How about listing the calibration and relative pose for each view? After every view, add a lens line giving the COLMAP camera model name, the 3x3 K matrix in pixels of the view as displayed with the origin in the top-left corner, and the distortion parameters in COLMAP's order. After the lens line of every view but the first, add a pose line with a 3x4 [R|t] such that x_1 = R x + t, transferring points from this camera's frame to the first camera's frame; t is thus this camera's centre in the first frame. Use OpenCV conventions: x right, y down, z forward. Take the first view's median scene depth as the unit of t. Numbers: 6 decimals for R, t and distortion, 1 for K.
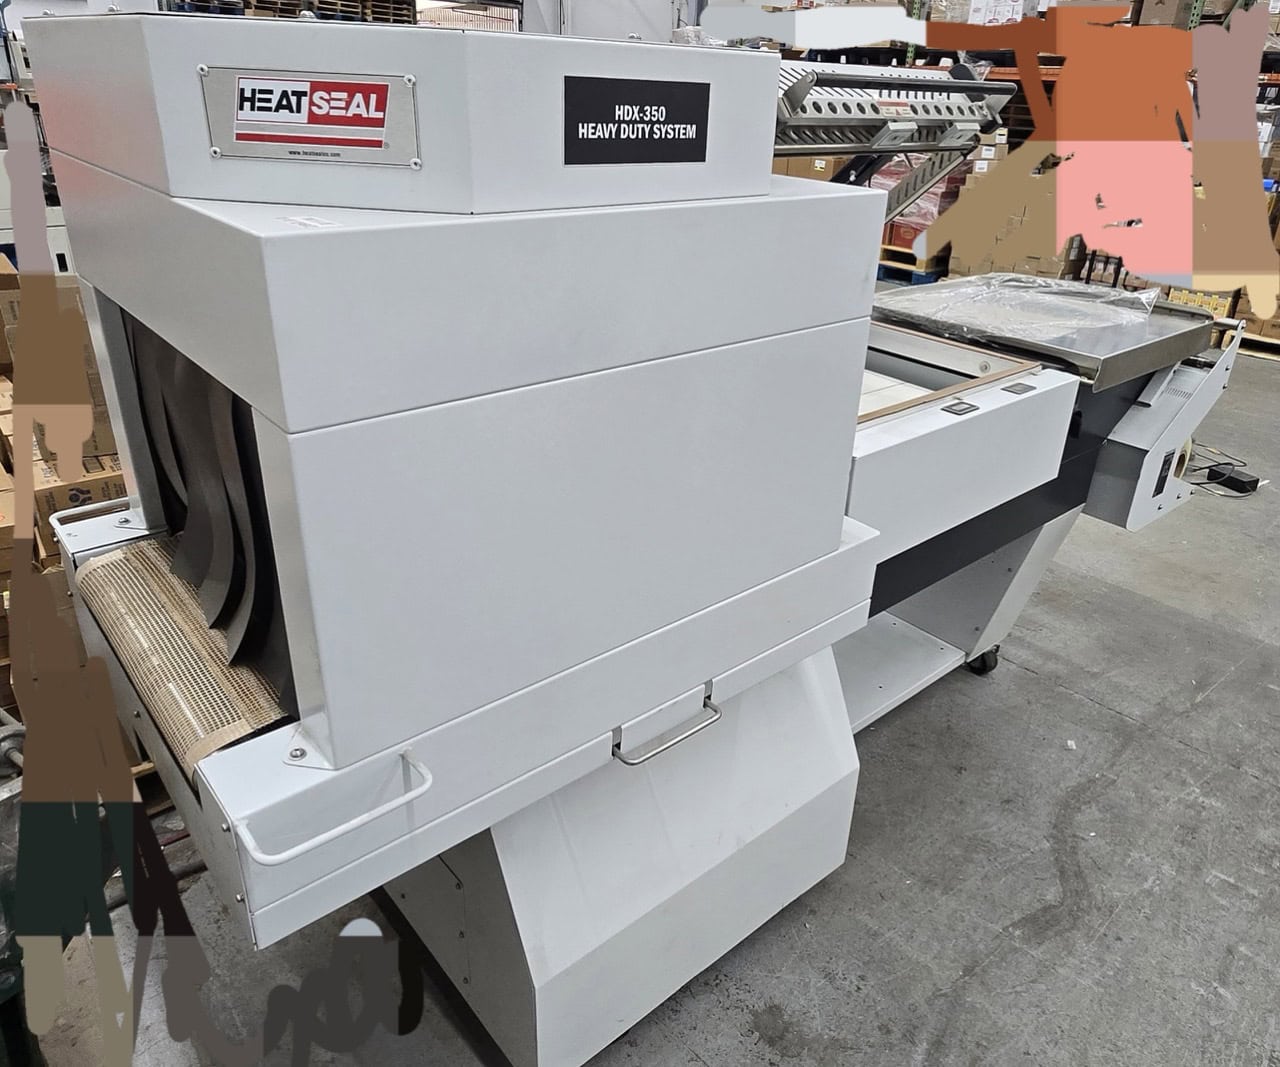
lens RADIAL K [[918.4, 0, 684.7], [0, 918.4, 506.3], [0, 0, 1]] dist [-0.002772, -0.002246]
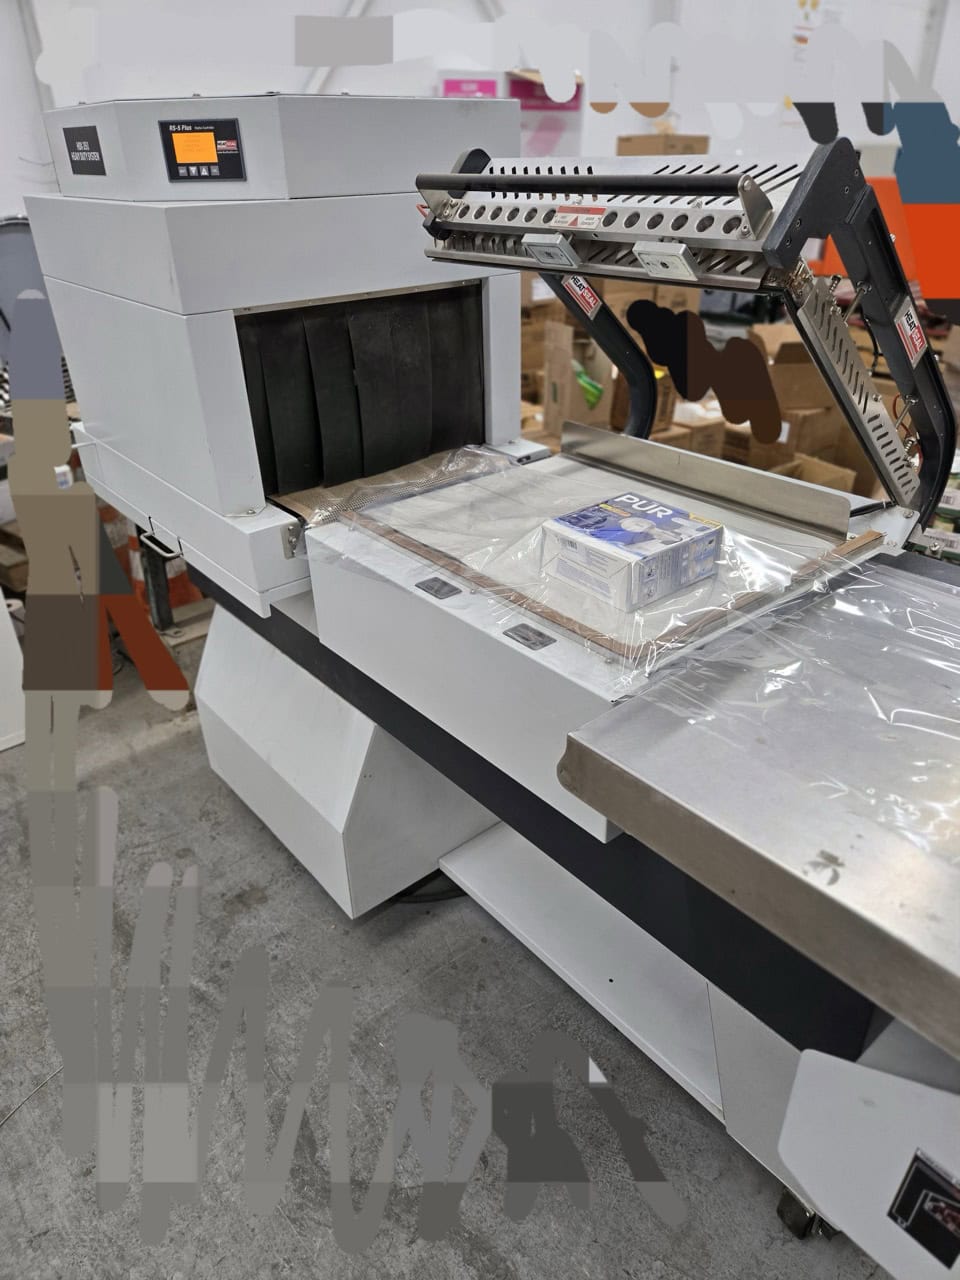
lens RADIAL K [[856.0, 0, 480.0], [0, 856.0, 640.0], [0, 0, 1]] dist [0.062634, -0.063402]
pose [[-0.036800, 0.454351, -0.890062, 0.967075], [-0.402784, 0.808371, 0.429303, -0.398819], [0.914555, 0.374301, 0.153257, 0.888537]]
